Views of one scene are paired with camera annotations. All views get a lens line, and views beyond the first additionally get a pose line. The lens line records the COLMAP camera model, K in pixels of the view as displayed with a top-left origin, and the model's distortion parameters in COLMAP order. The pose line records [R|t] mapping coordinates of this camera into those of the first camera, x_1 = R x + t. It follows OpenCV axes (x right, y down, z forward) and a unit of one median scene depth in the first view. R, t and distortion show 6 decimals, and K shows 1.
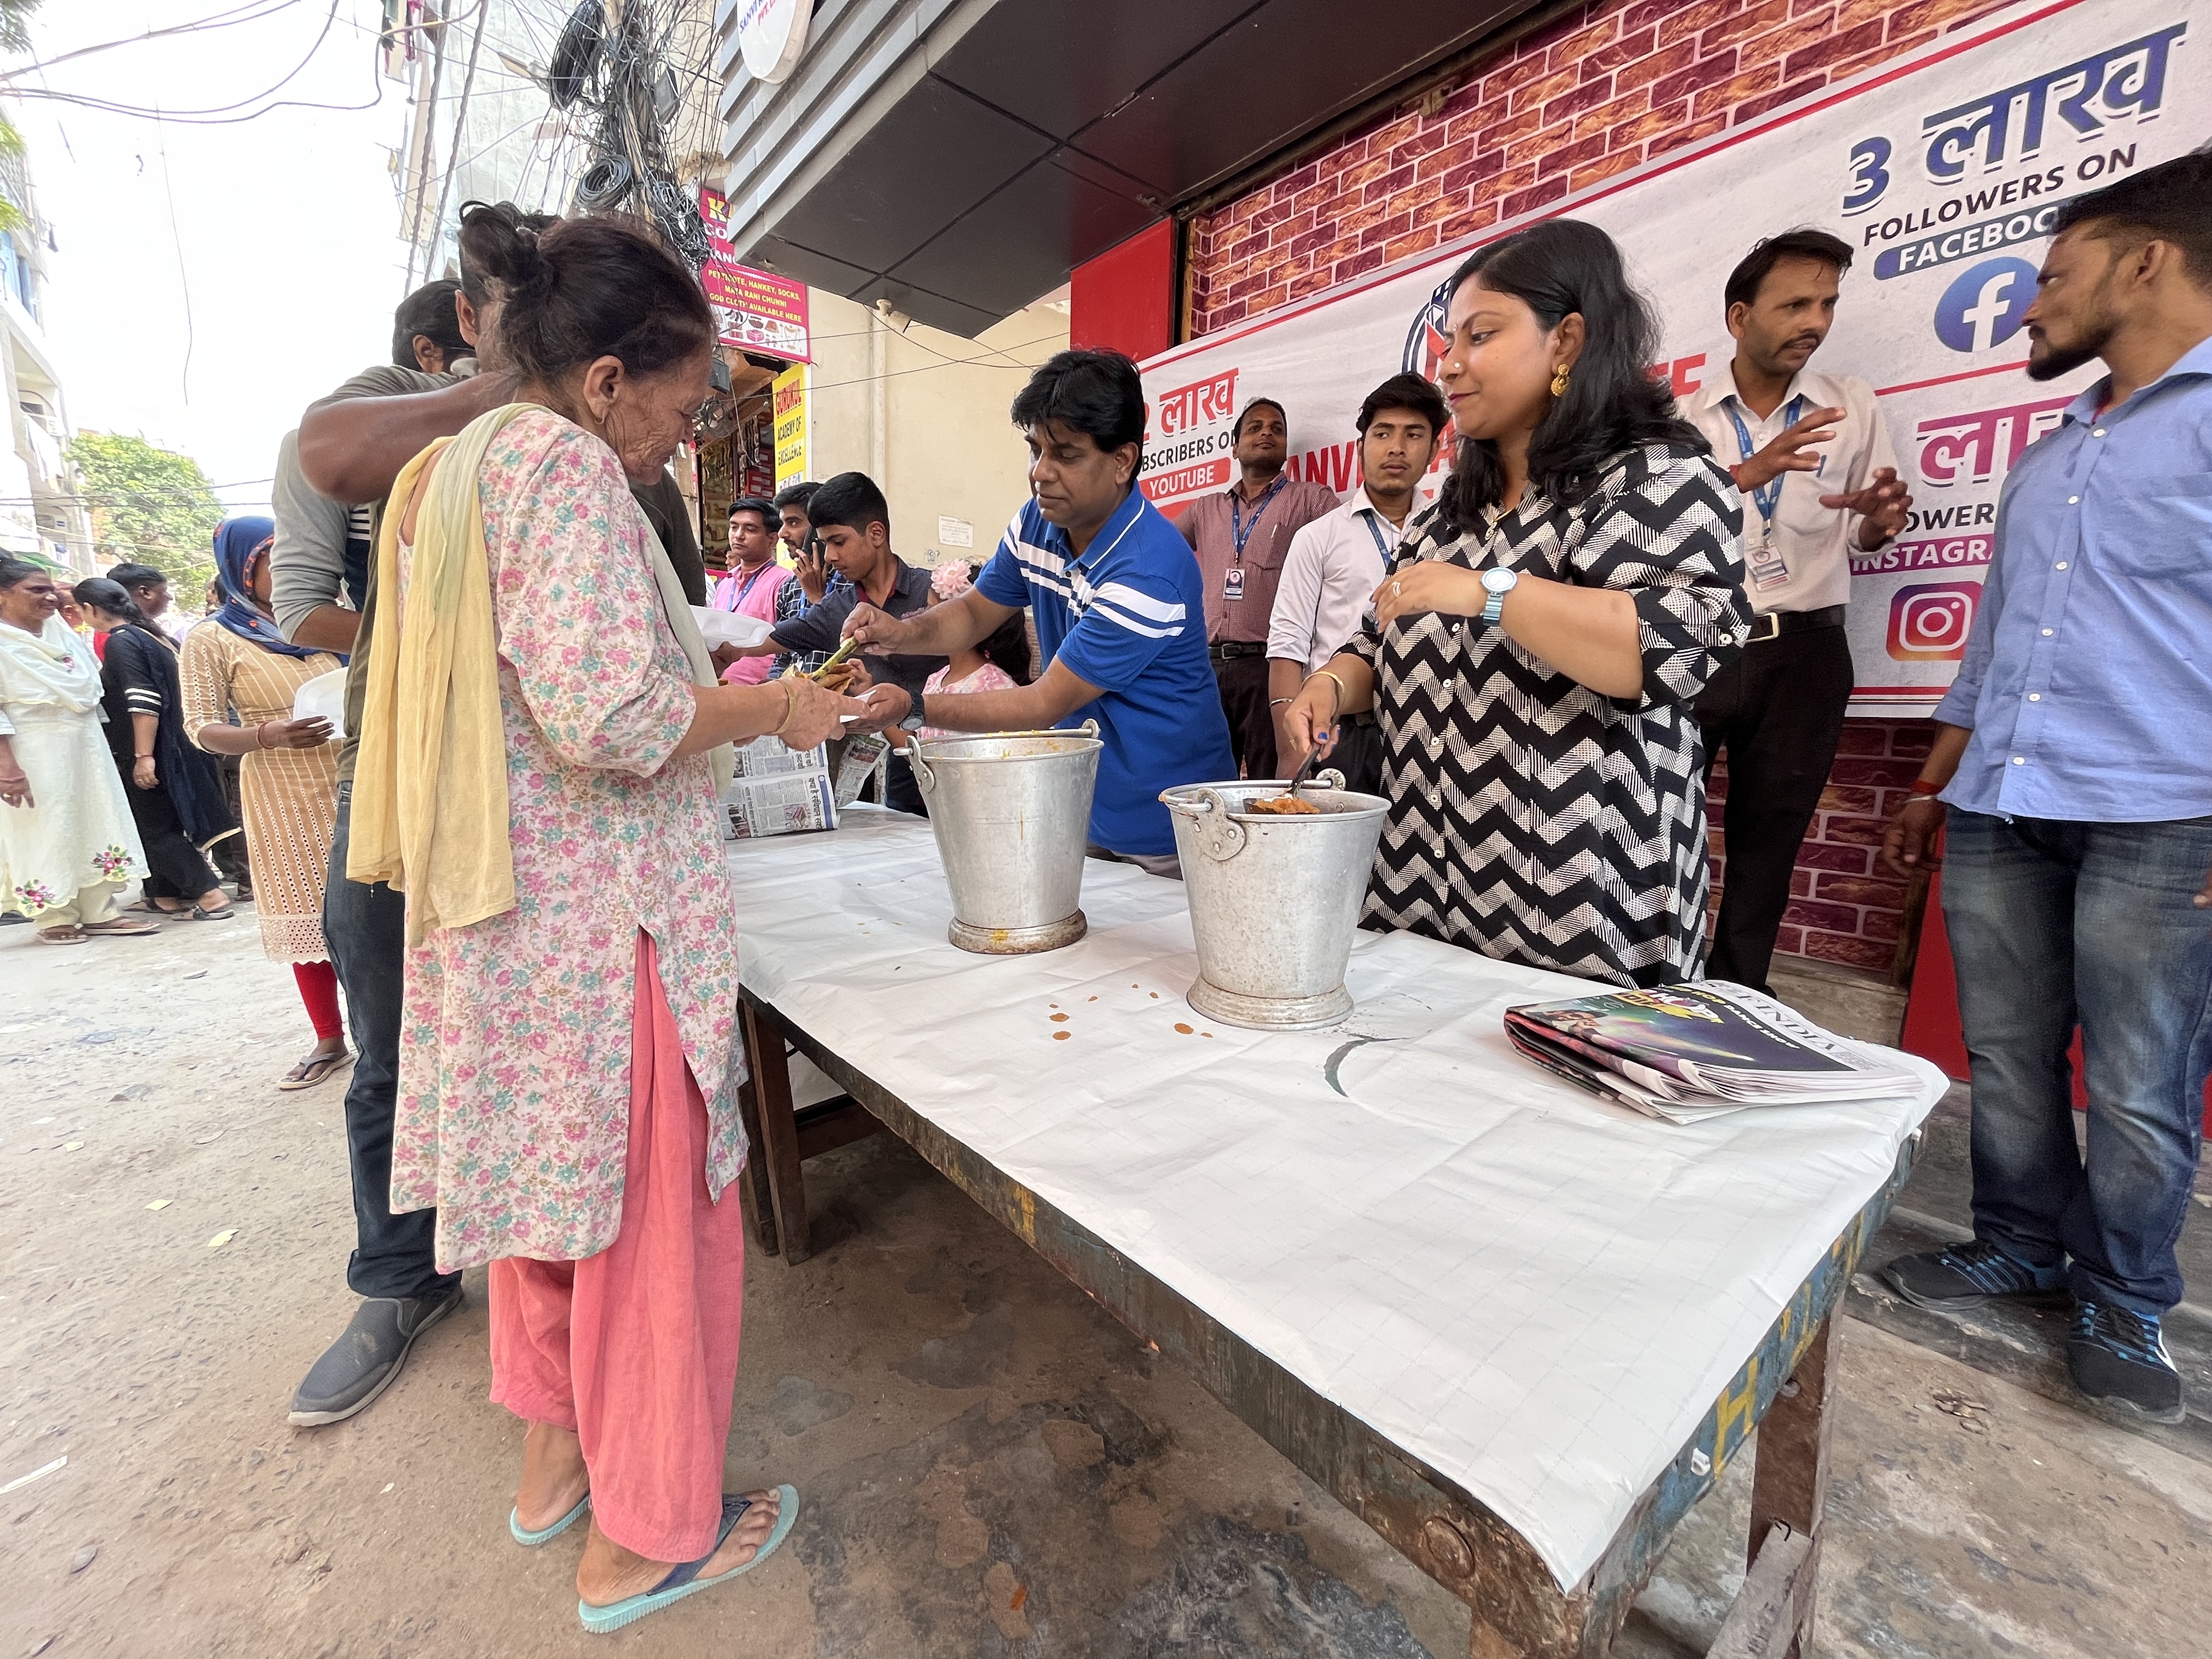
lens RADIAL K [[897.6, 0, 1100.1], [0, 897.6, 828.1], [0, 0, 1]] dist [-0.006636, 0.001603]
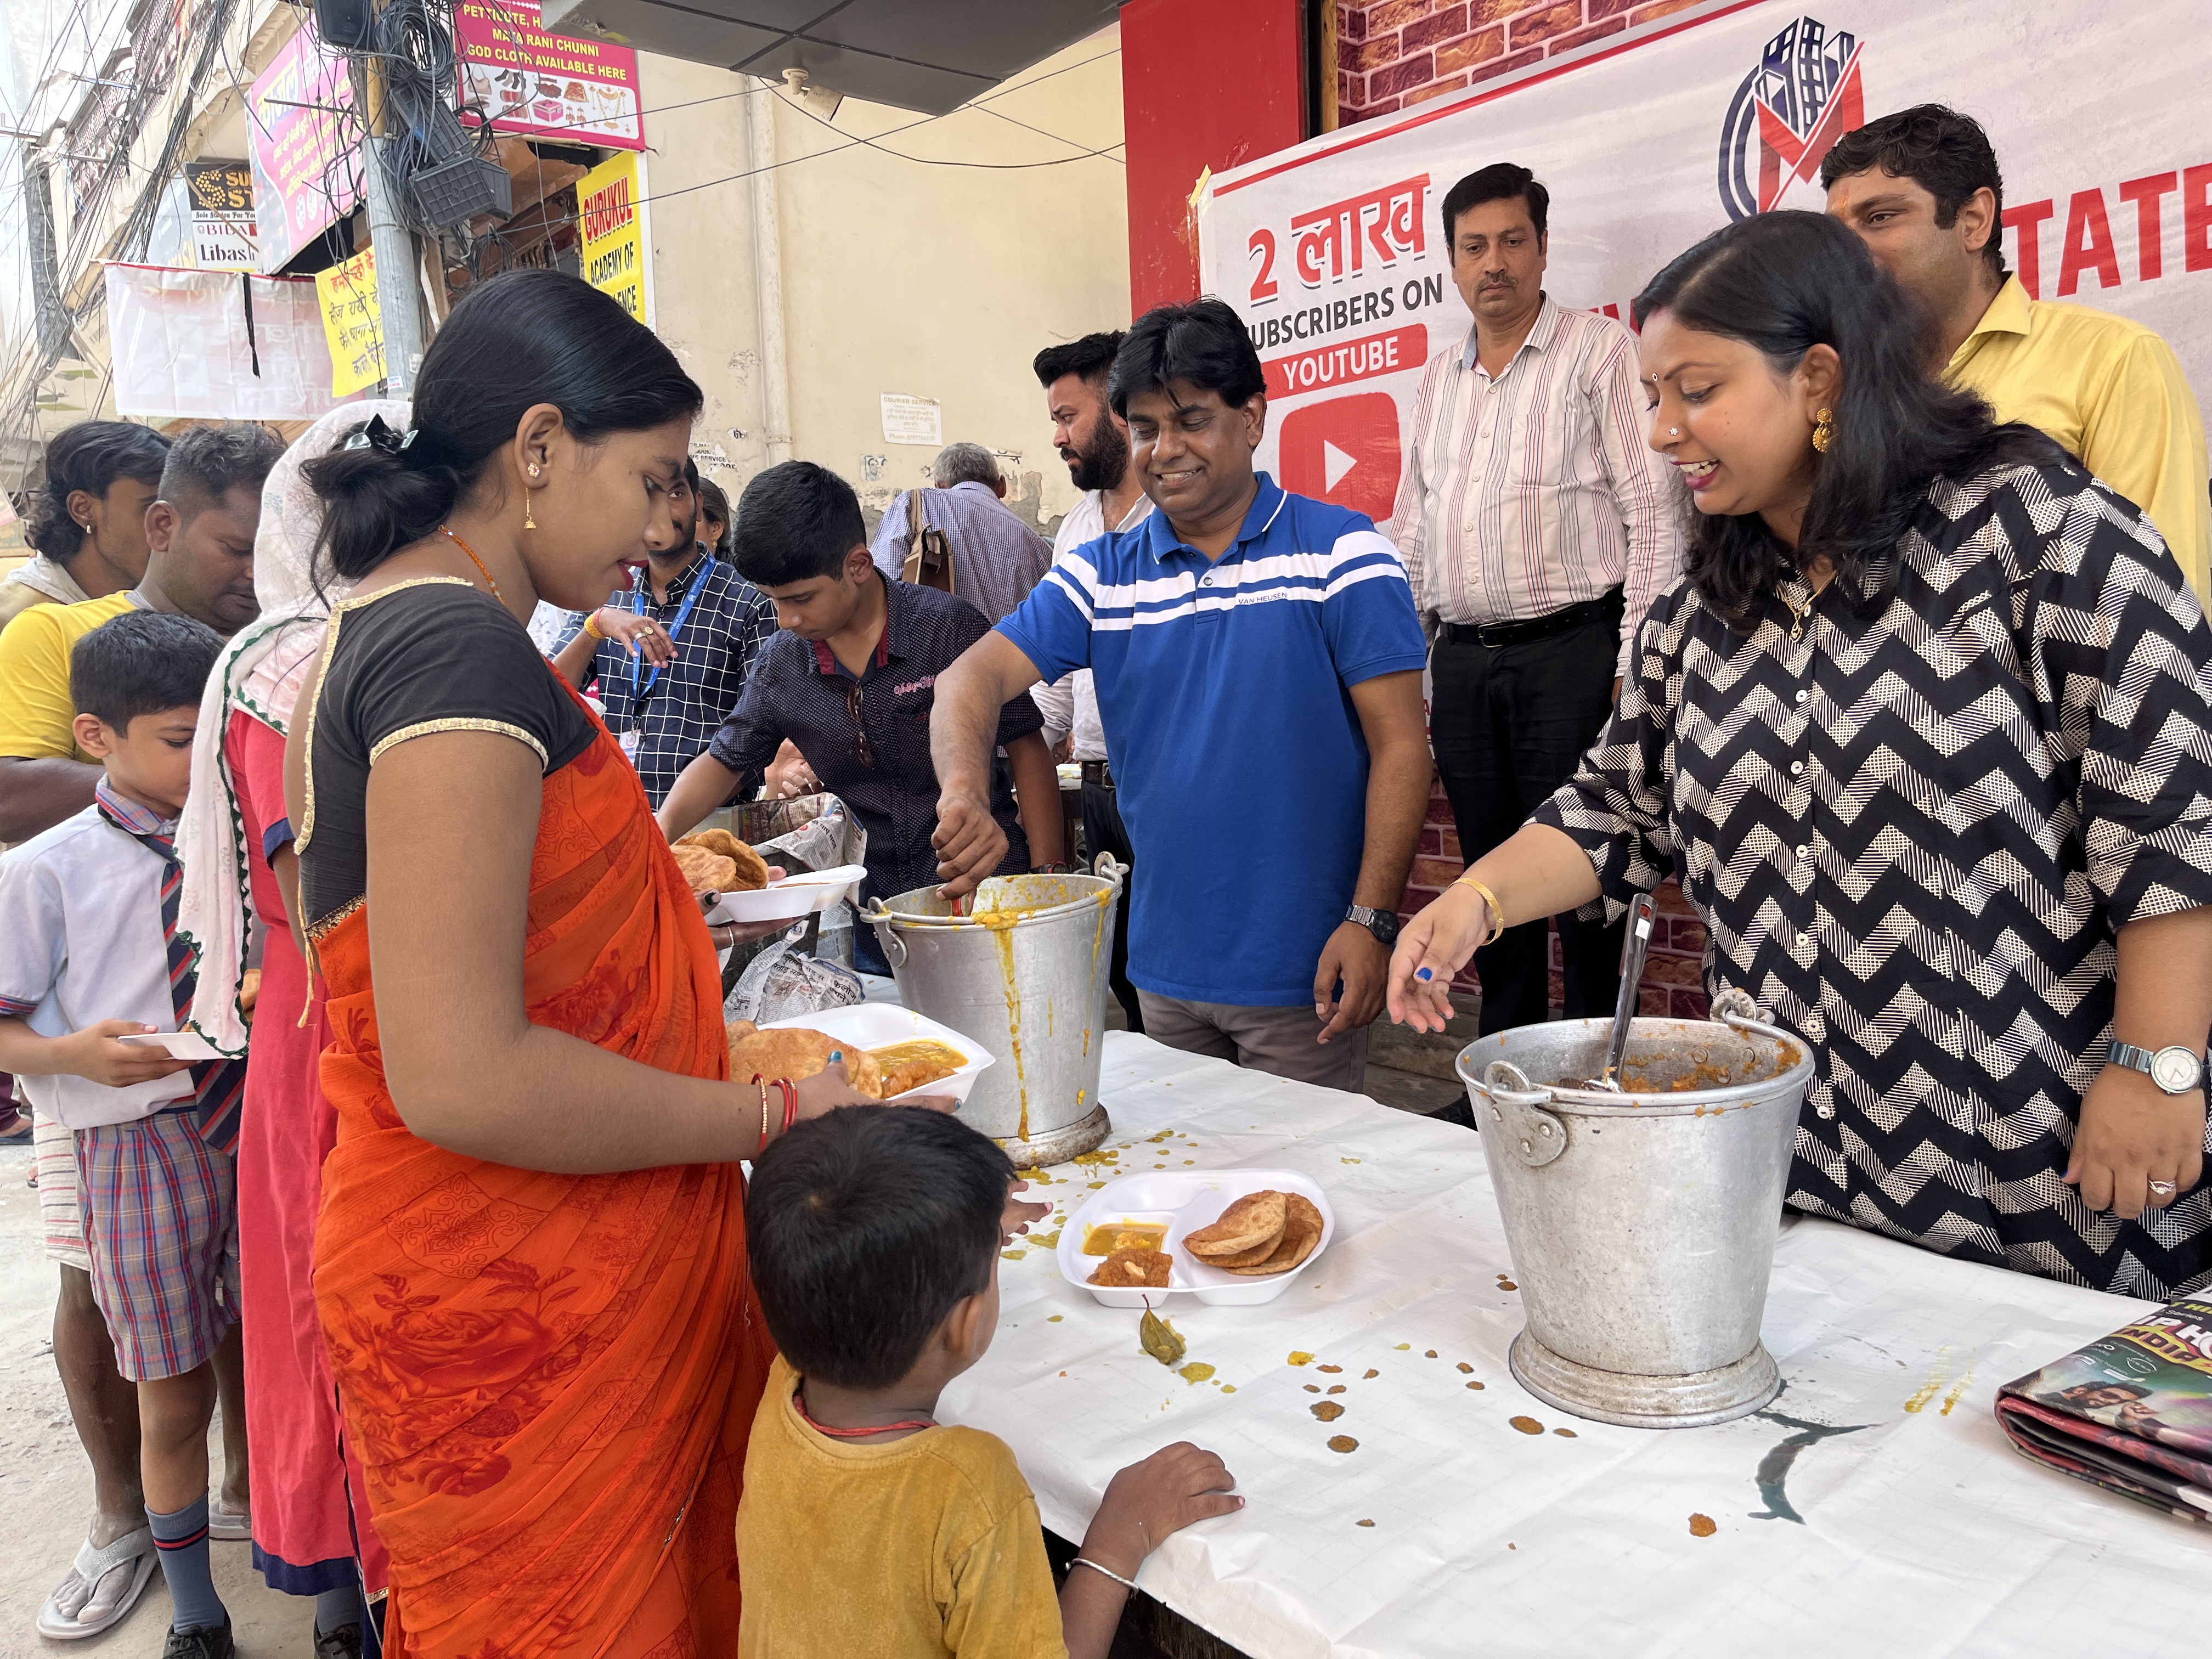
lens RADIAL K [[1674.5, 0, 1122.9], [0, 1674.5, 811.3], [0, 0, 1]] dist [0.070904, -0.101484]
pose [[0.997841, -0.061597, -0.022788, -0.069159], [0.060371, 0.996870, -0.051046, -0.084869], [0.025861, 0.049560, 0.998436, -0.126516]]
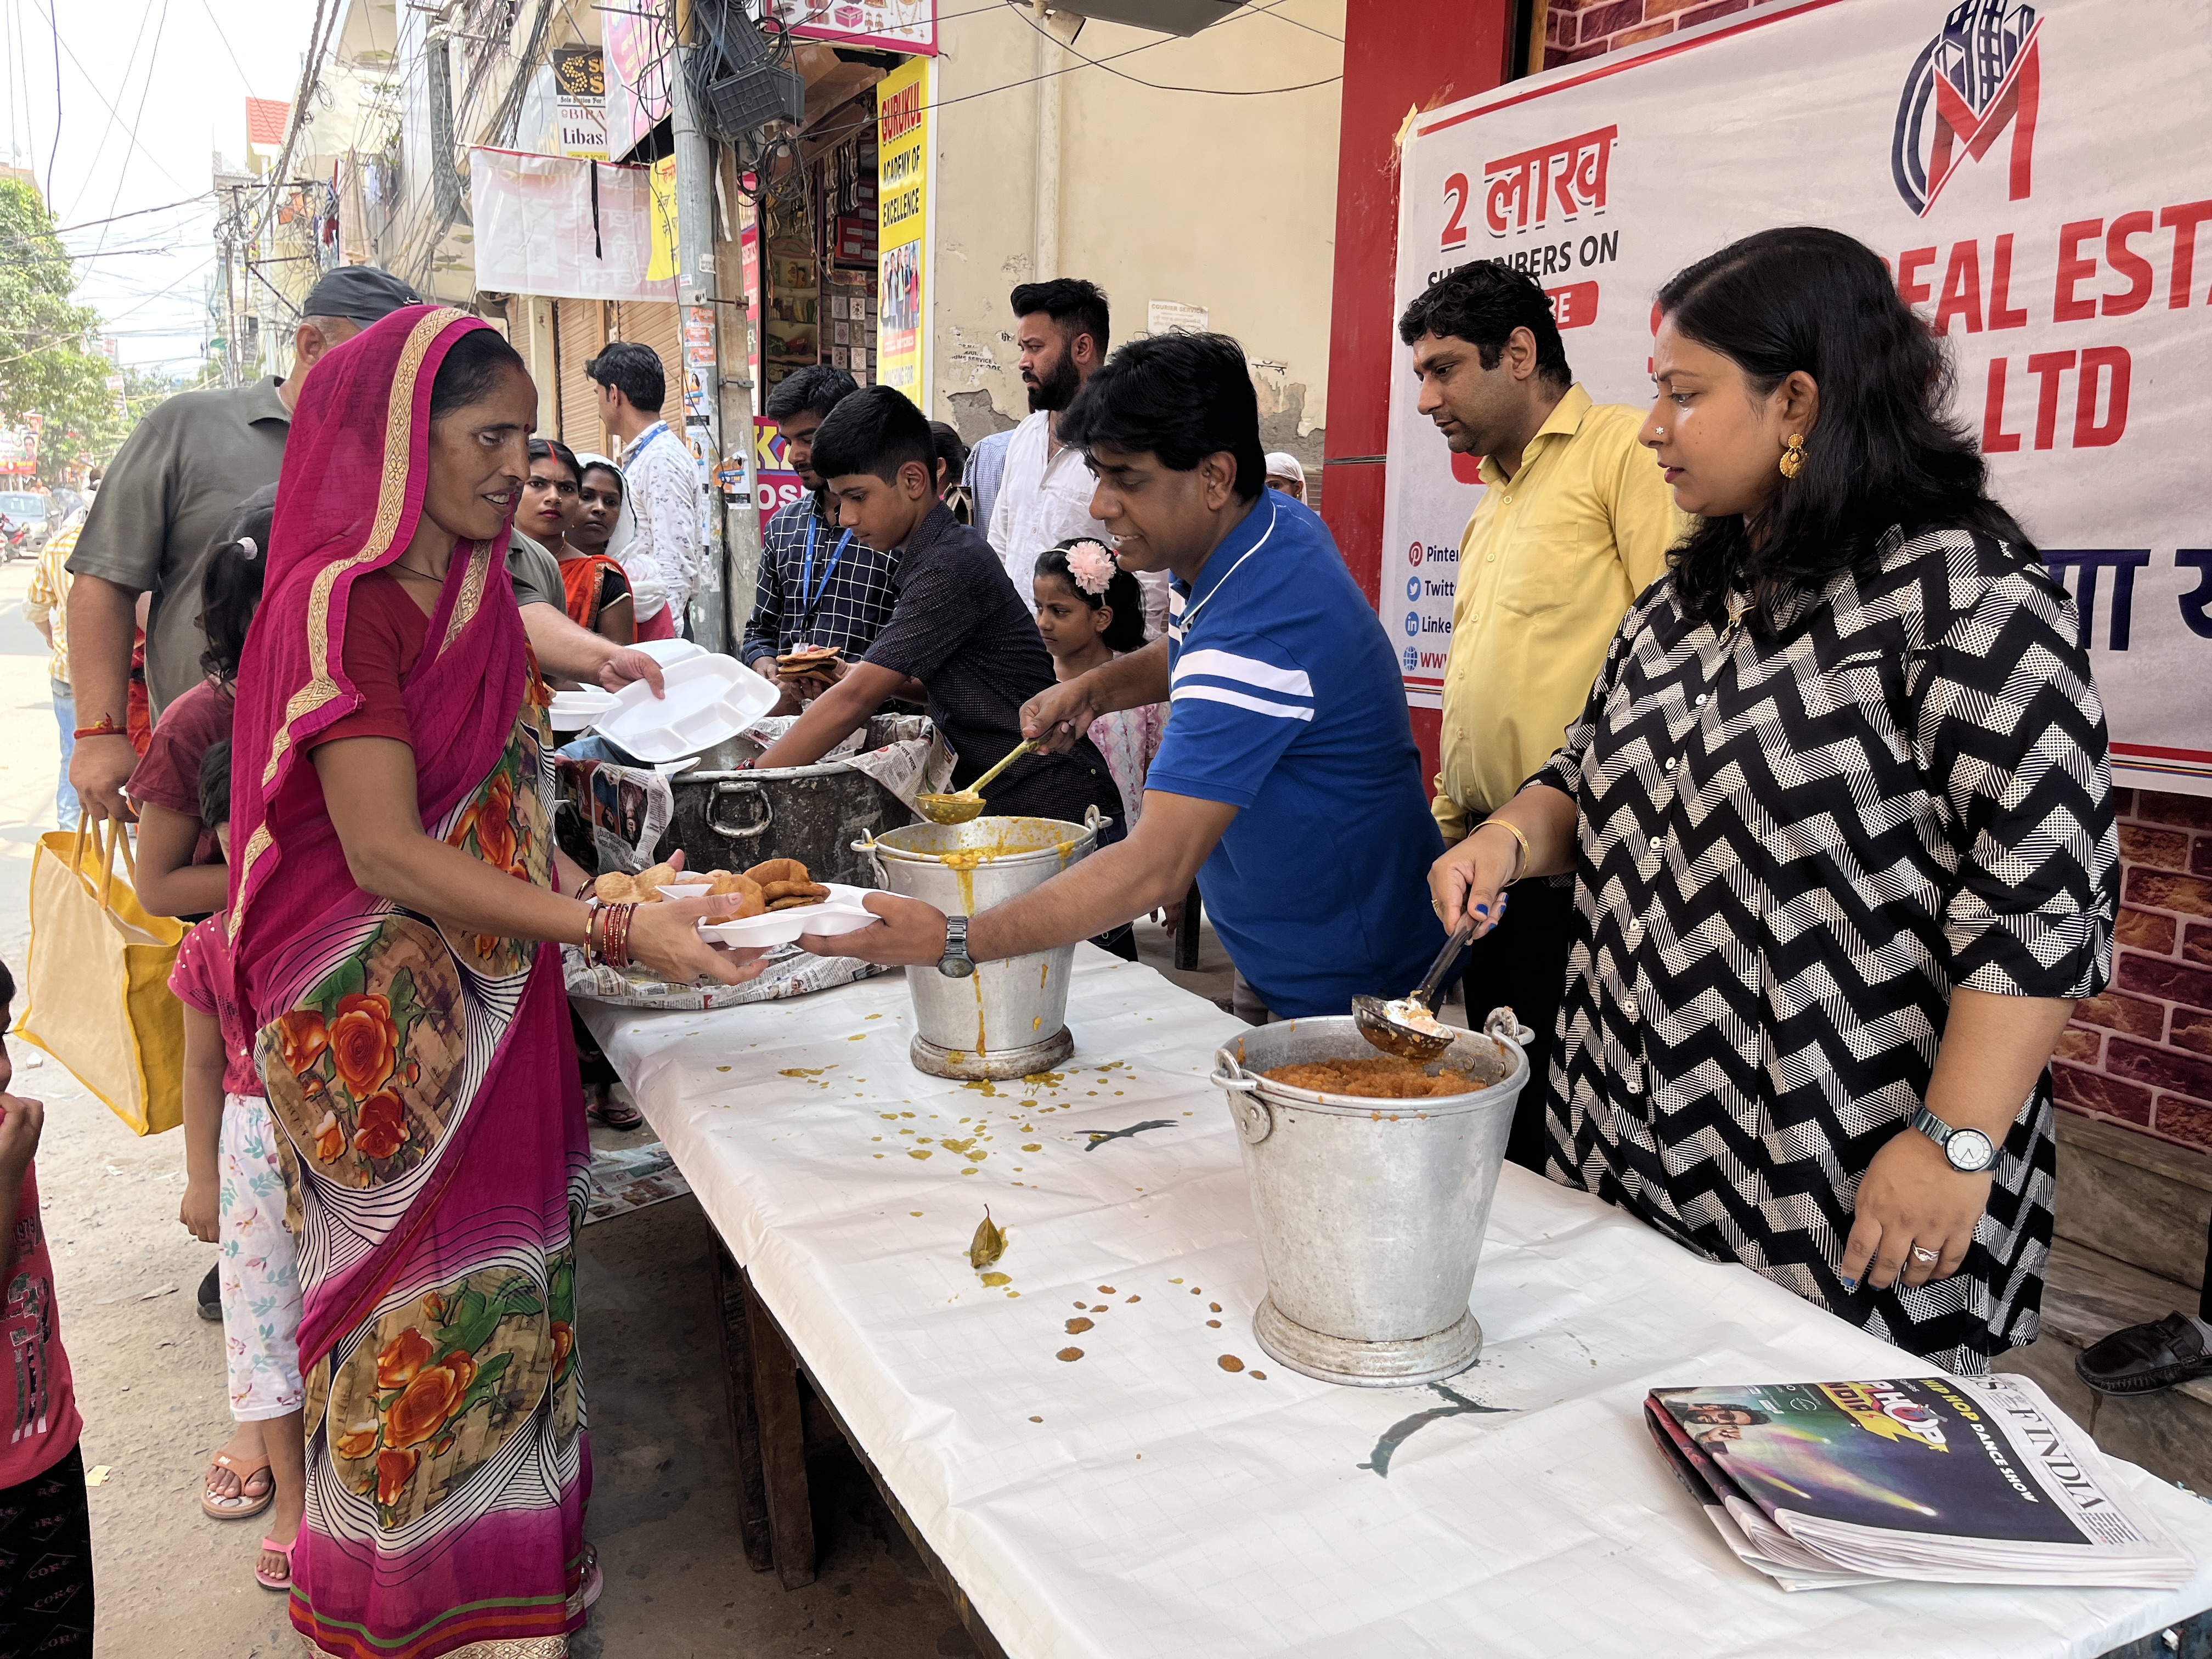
lens RADIAL K [[1674.5, 0, 1110.6], [0, 1674.5, 820.6], [0, 0, 1]] dist [0.070904, -0.101484]
pose [[0.975940, 0.038235, -0.214662, 0.135157], [-0.035400, 0.999228, 0.017034, -0.120220], [0.215148, -0.009025, 0.976540, -0.192999]]
